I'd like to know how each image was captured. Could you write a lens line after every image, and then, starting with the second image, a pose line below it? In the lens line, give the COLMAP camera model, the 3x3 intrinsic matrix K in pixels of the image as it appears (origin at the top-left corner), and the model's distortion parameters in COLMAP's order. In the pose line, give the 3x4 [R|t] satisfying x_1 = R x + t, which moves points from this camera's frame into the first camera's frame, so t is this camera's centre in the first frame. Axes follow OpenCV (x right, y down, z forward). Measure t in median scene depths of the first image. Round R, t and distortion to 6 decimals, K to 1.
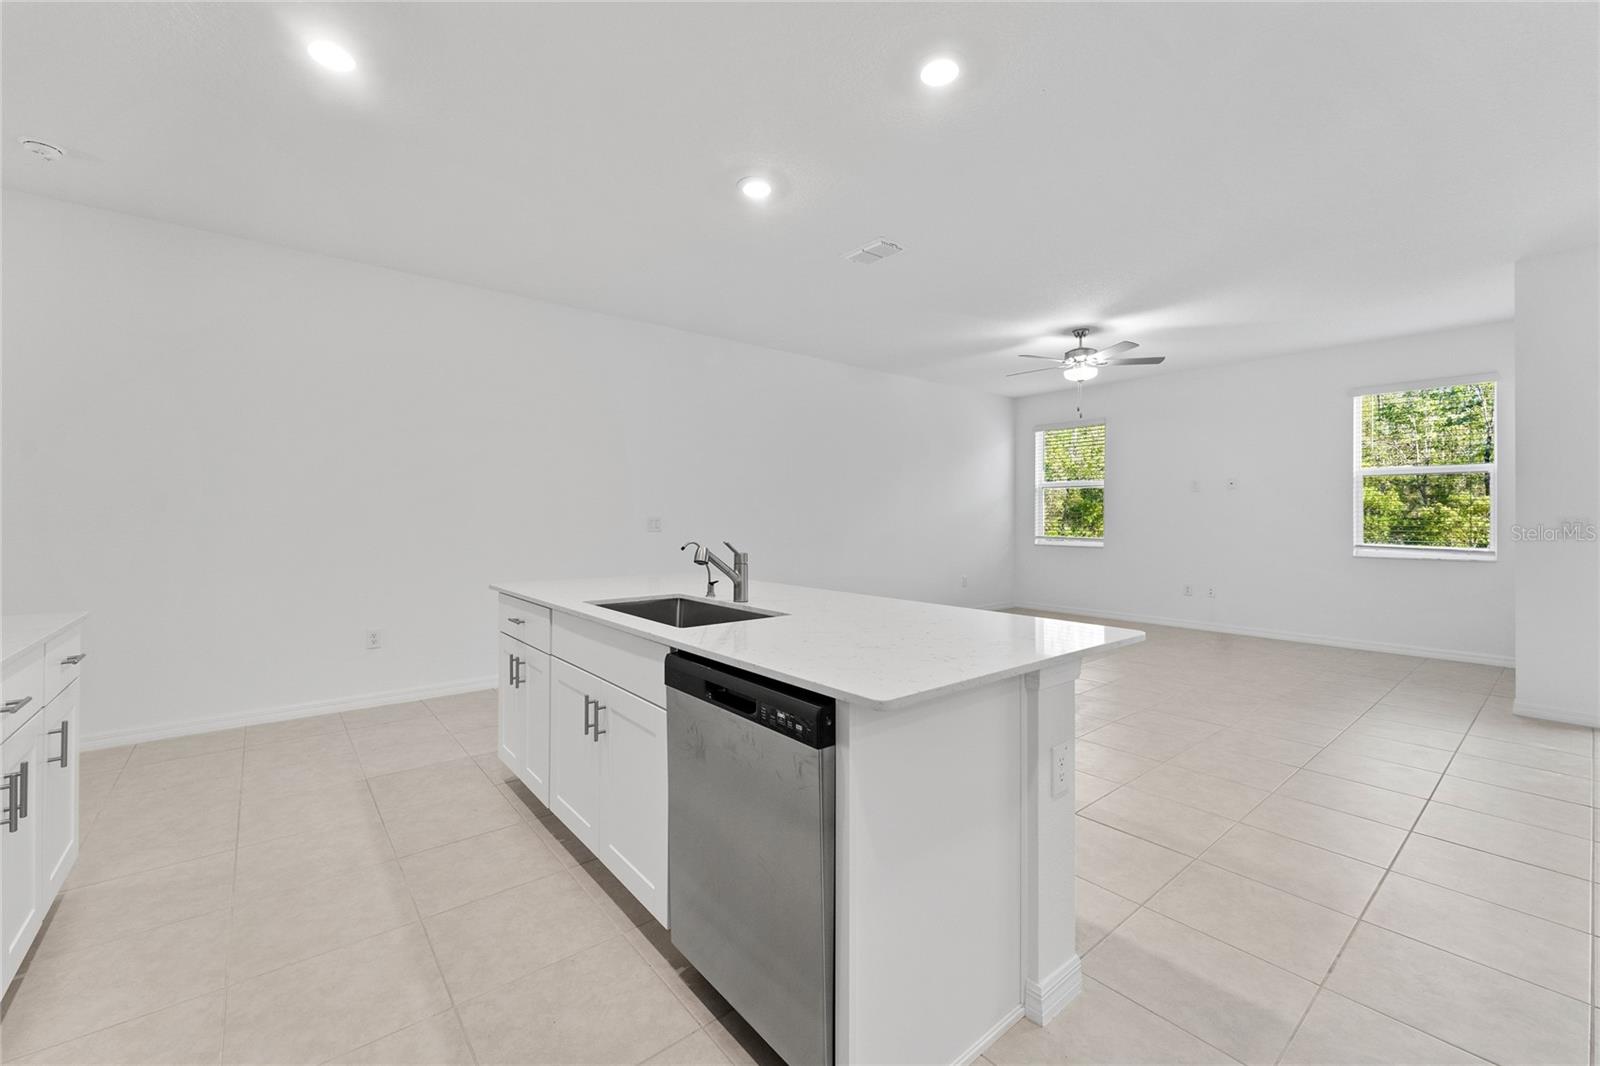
lens RADIAL K [[641.3, 0, 820.2], [0, 641.3, 521.5], [0, 0, 1]] dist [-0.001786, -0.000427]
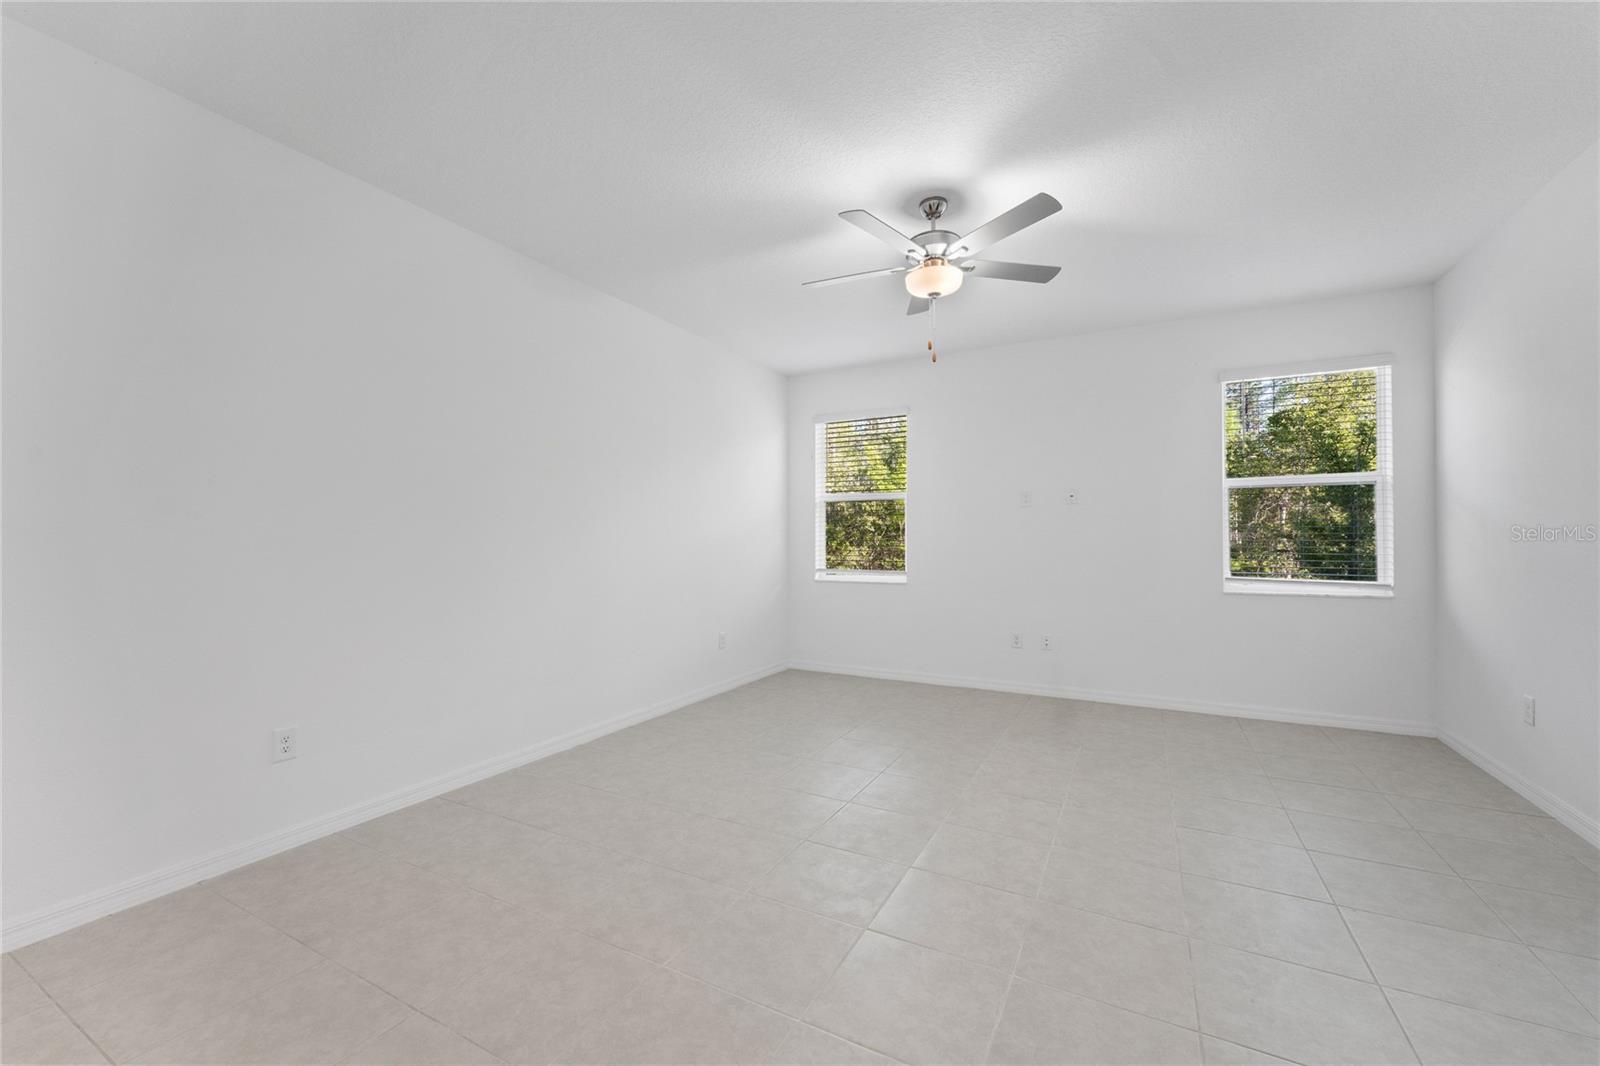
lens RADIAL K [[641.3, 0, 793.3], [0, 641.3, 543.4], [0, 0, 1]] dist [-0.001786, -0.000427]
pose [[0.939296, -0.001119, 0.343107, 0.100861], [0.003967, 0.999963, -0.007601, -0.000356], [-0.343086, 0.008501, 0.939265, 0.519413]]
